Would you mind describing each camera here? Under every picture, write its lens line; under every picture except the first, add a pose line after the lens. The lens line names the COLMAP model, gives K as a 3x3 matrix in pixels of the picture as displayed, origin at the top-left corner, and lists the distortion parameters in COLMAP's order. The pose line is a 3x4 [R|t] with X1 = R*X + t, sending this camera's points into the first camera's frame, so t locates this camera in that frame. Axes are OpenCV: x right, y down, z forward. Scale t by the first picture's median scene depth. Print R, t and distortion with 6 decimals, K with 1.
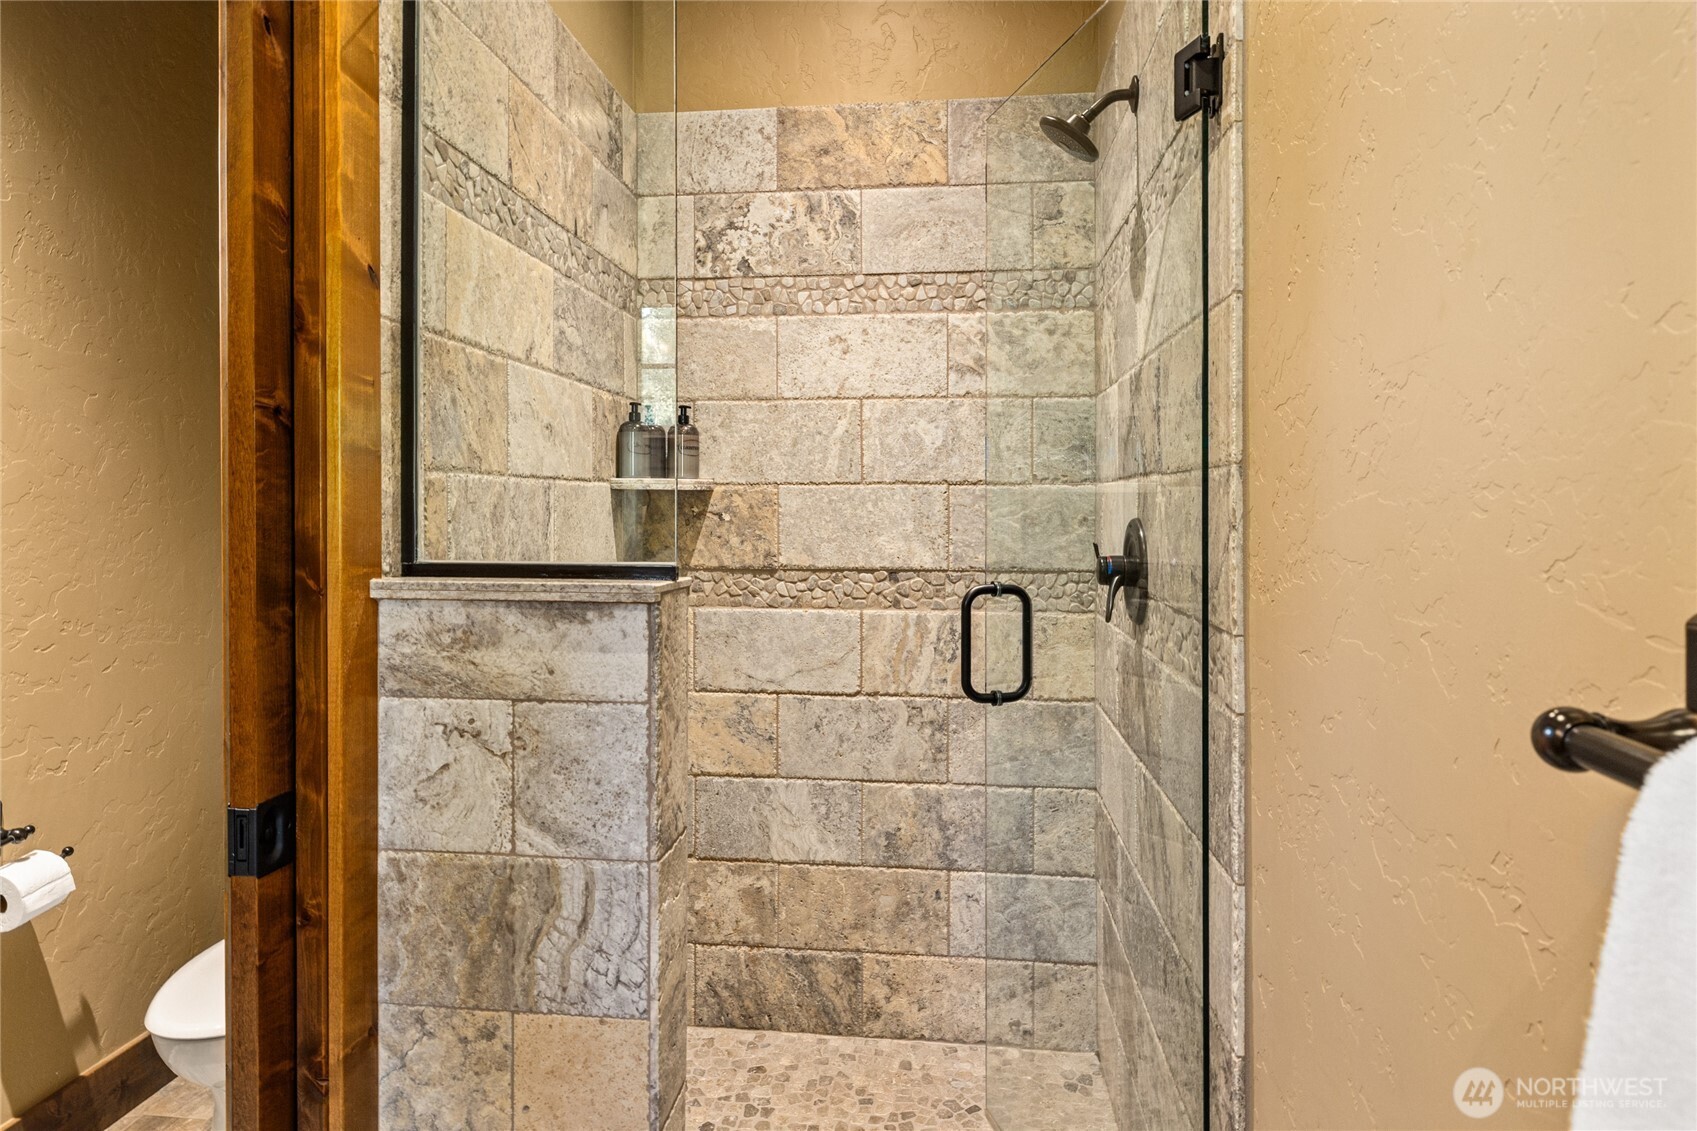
lens RADIAL K [[976.6, 0, 842.9], [0, 976.6, 510.8], [0, 0, 1]] dist [-0.001633, -0.000034]
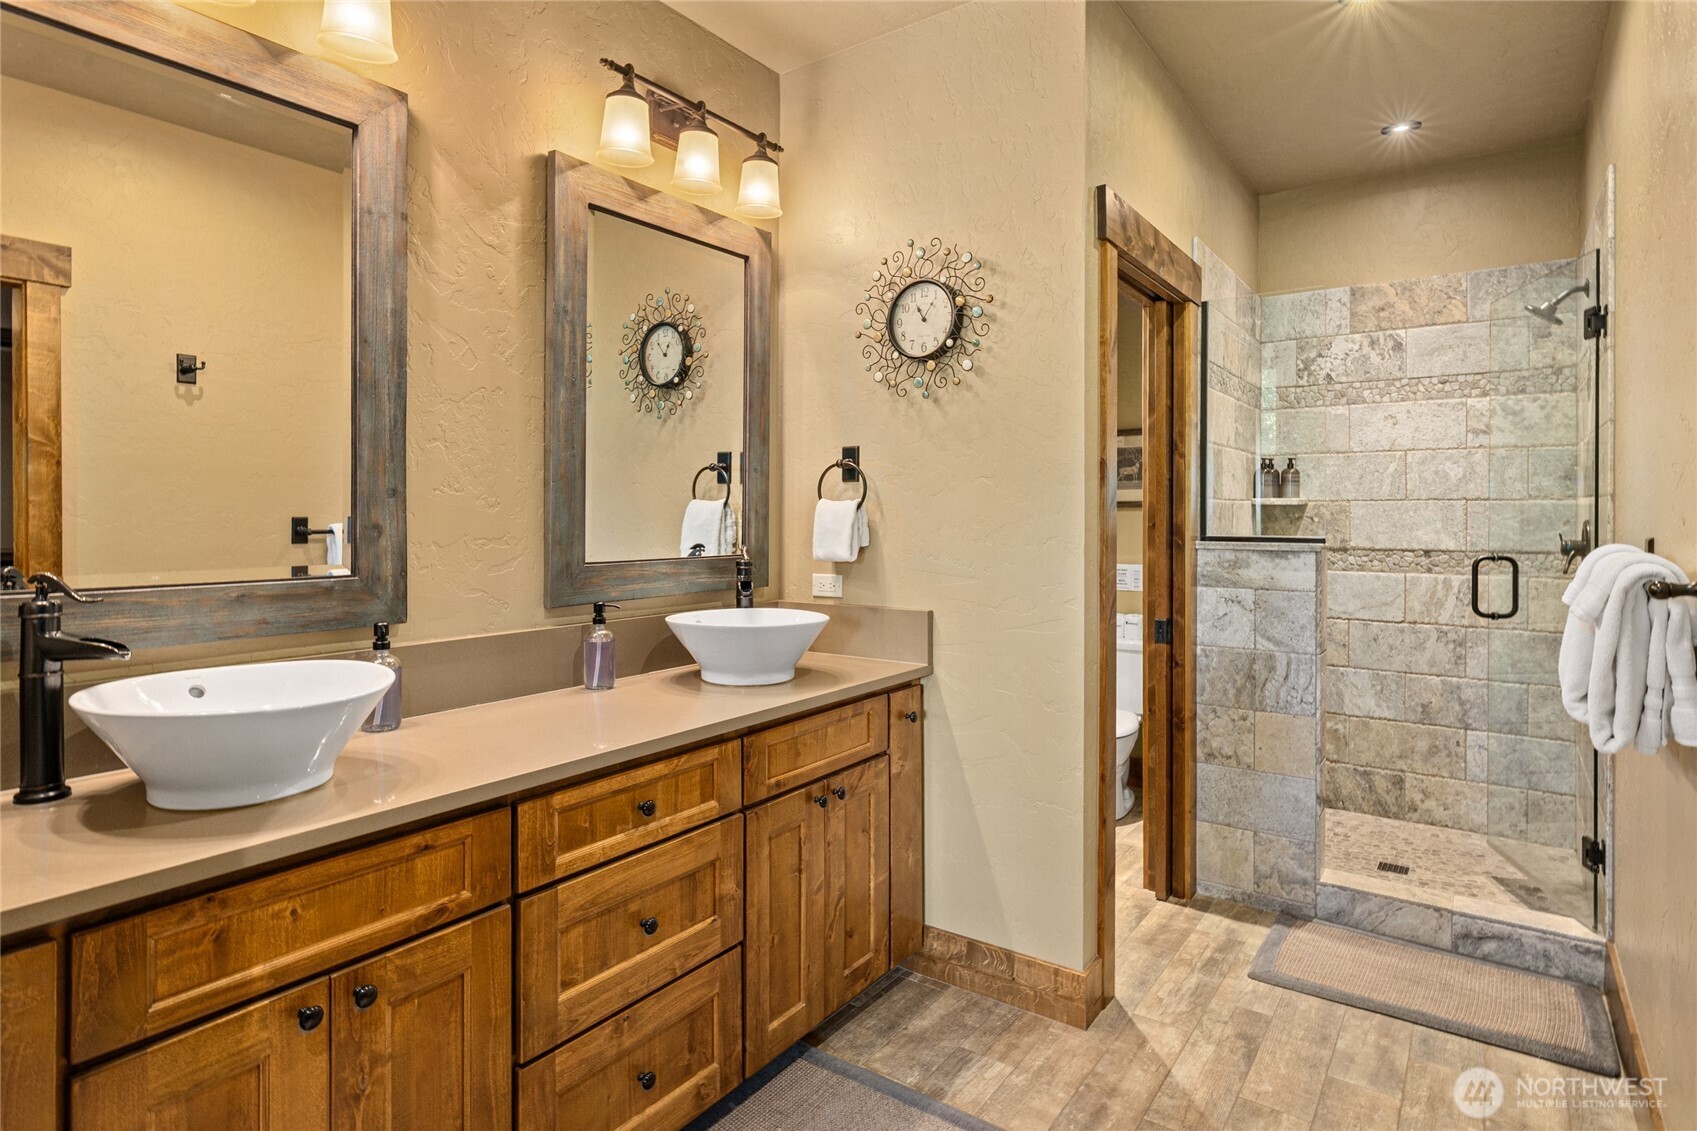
lens RADIAL K [[895.0, 0, 849.5], [0, 895.0, 522.1], [0, 0, 1]] dist [0.001823, -0.001136]
pose [[0.872458, 0.003913, -0.488673, -0.065521], [-0.001390, 0.999984, 0.005525, 0.003533], [0.488687, -0.004141, 0.872449, -0.865921]]
